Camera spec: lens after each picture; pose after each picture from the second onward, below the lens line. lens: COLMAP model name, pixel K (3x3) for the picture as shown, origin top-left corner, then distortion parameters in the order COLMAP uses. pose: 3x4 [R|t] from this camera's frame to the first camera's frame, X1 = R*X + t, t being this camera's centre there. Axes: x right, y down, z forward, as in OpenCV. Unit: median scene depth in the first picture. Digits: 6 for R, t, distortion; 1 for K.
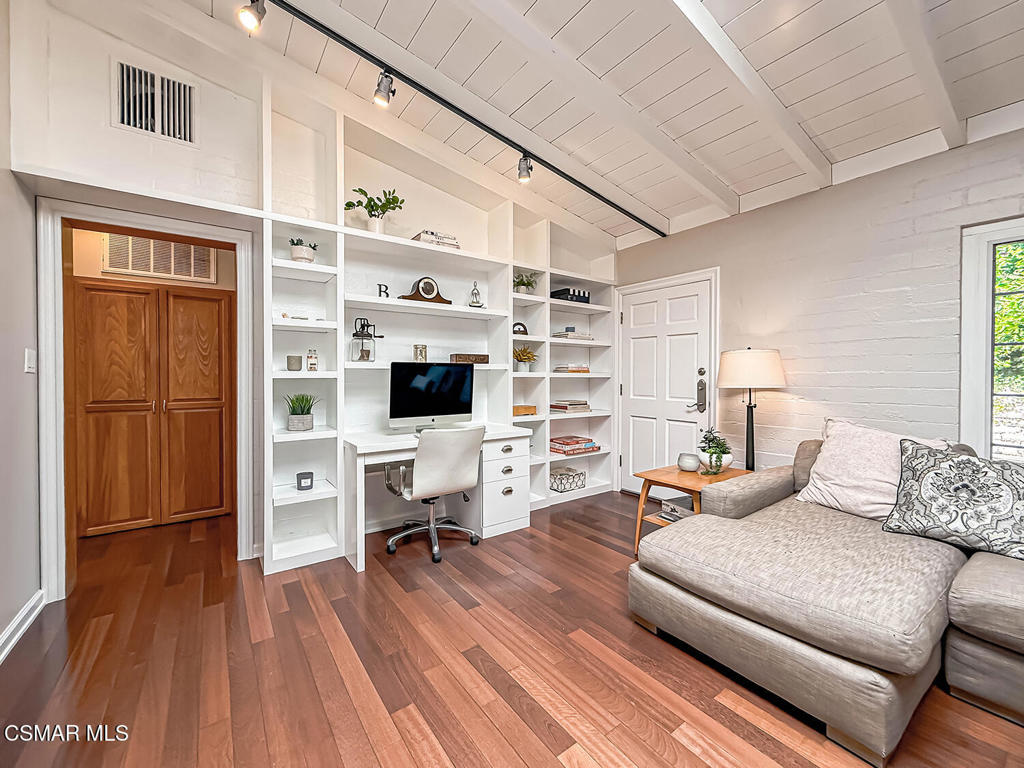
lens RADIAL K [[413.4, 0, 511.1], [0, 413.4, 380.2], [0, 0, 1]] dist [0.002226, -0.001095]
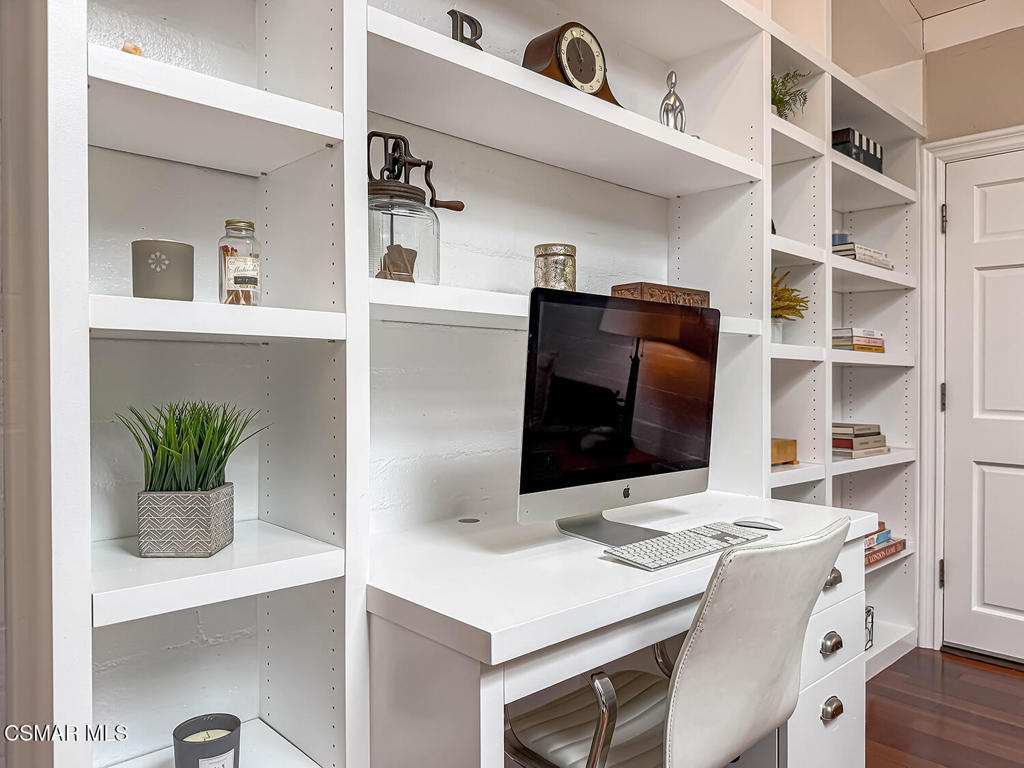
lens RADIAL K [[714.2, 0, 512.9], [0, 714.2, 385.6], [0, 0, 1]] dist [0.011600, -0.002833]
pose [[0.994793, 0.001444, 0.101909, -0.271189], [-0.001205, 0.999996, -0.002407, 0.018450], [-0.101912, 0.002271, 0.994791, 0.426529]]
